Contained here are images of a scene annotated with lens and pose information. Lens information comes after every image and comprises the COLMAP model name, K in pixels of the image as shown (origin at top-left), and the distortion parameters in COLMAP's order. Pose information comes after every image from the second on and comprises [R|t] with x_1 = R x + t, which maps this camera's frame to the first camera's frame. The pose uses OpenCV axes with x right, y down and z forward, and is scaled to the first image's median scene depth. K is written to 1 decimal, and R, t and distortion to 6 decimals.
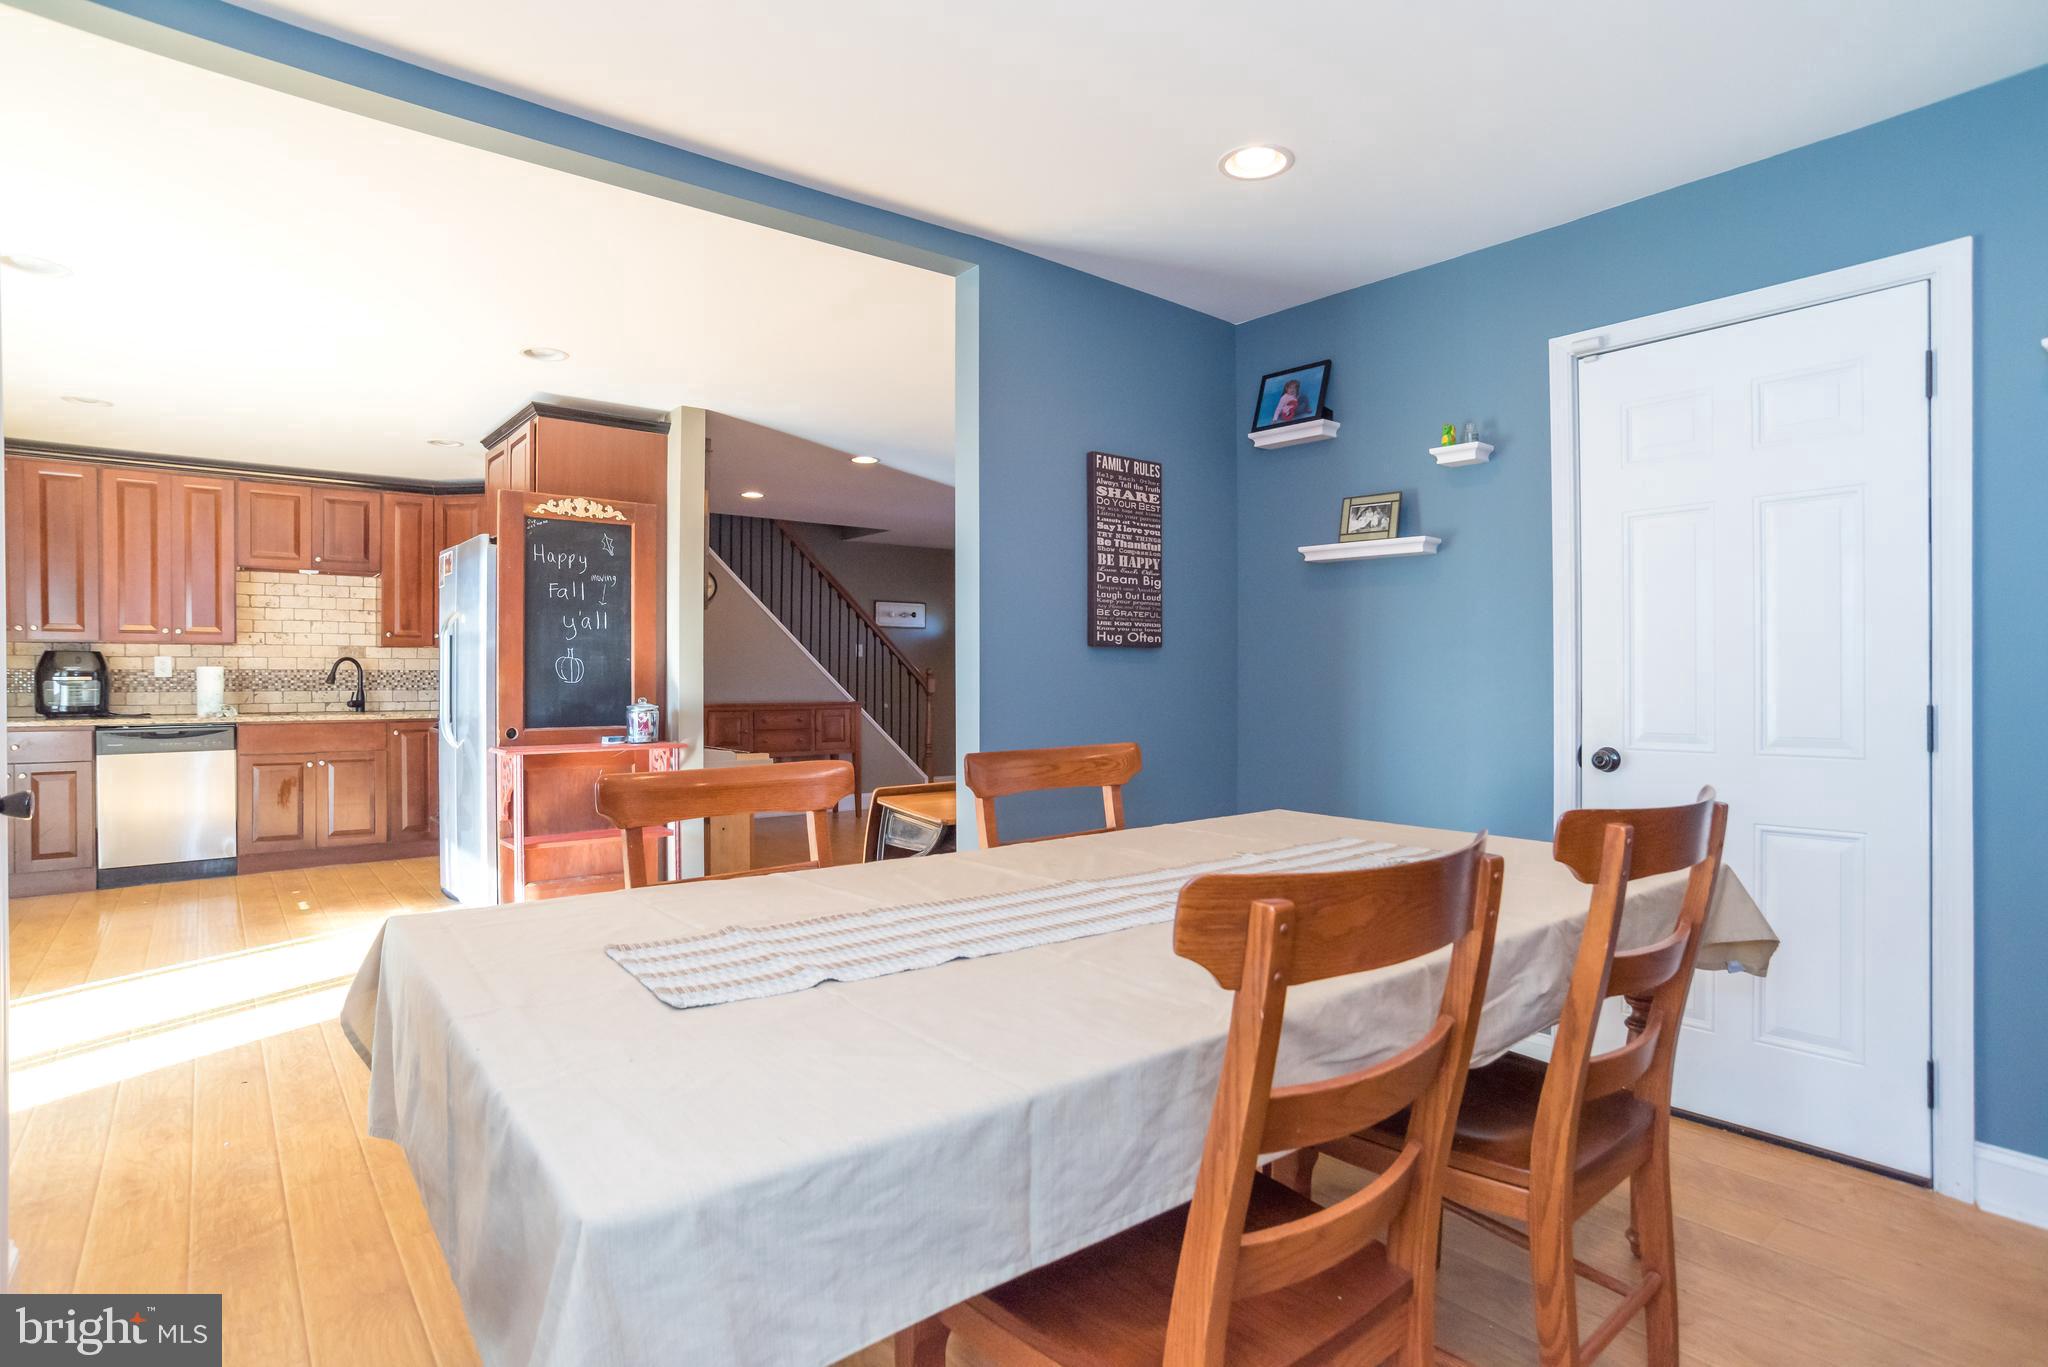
lens RADIAL K [[1045.0, 0, 1017.9], [0, 1045.0, 669.7], [0, 0, 1]] dist [-0.069384, 0.039575]
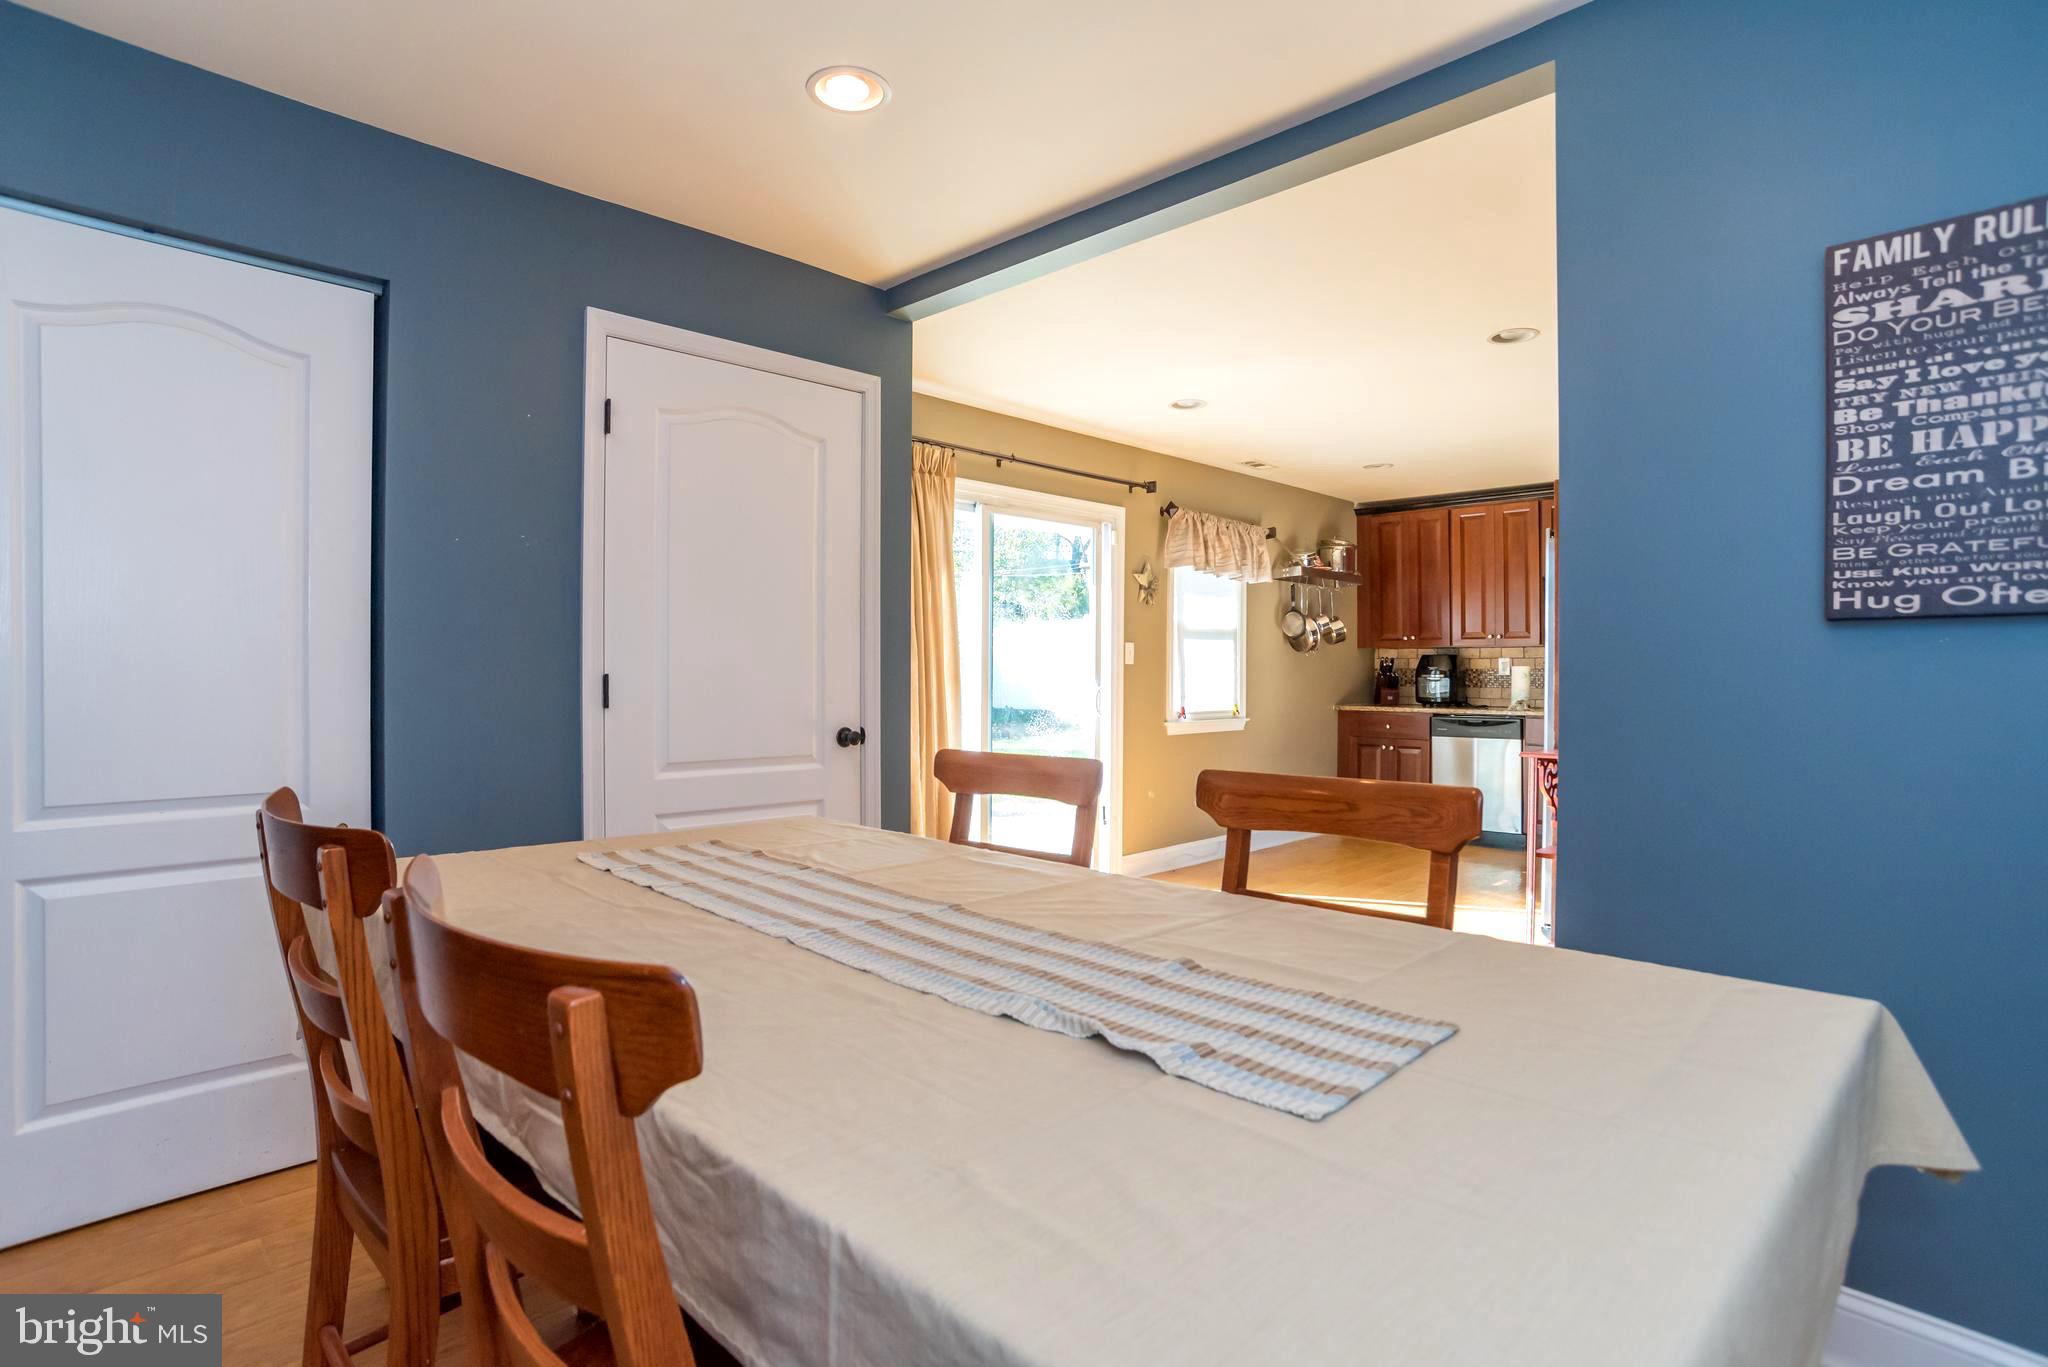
lens RADIAL K [[1045.0, 0, 1017.9], [0, 1045.0, 669.7], [0, 0, 1]] dist [-0.069384, 0.039575]
pose [[0.107677, -0.000123, -0.994186, 0.333383], [0.000214, 1.000000, -0.000101, 0.001123], [0.994186, -0.000202, 0.107677, 0.338487]]
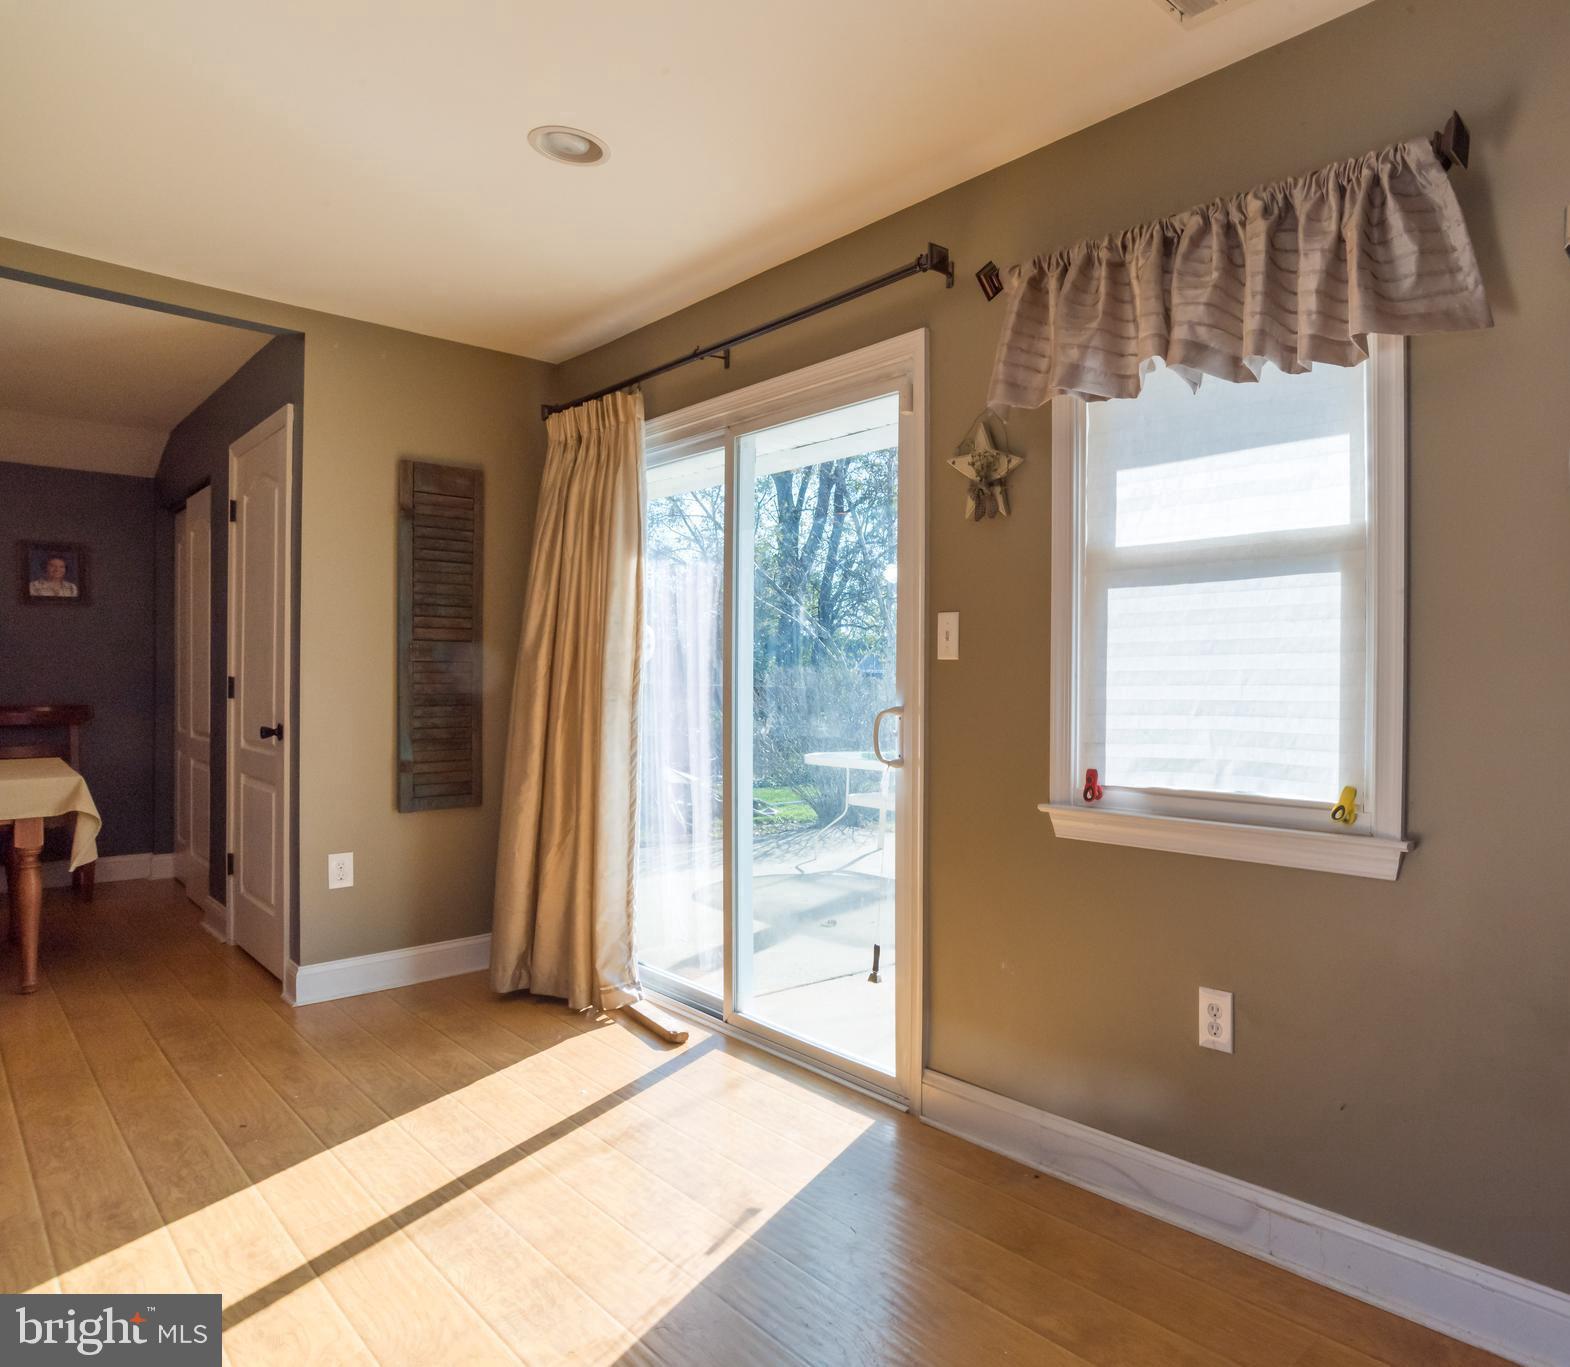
lens RADIAL K [[1000.4, 0, 963.8], [0, 1000.4, 677.2], [0, 0, 1]] dist [-0.079745, 0.043056]
pose [[-0.987515, -0.005267, -0.157436, -0.676816], [-0.004599, 0.999979, -0.004609, 0.005369], [0.157457, -0.003827, -0.987518, 1.048536]]
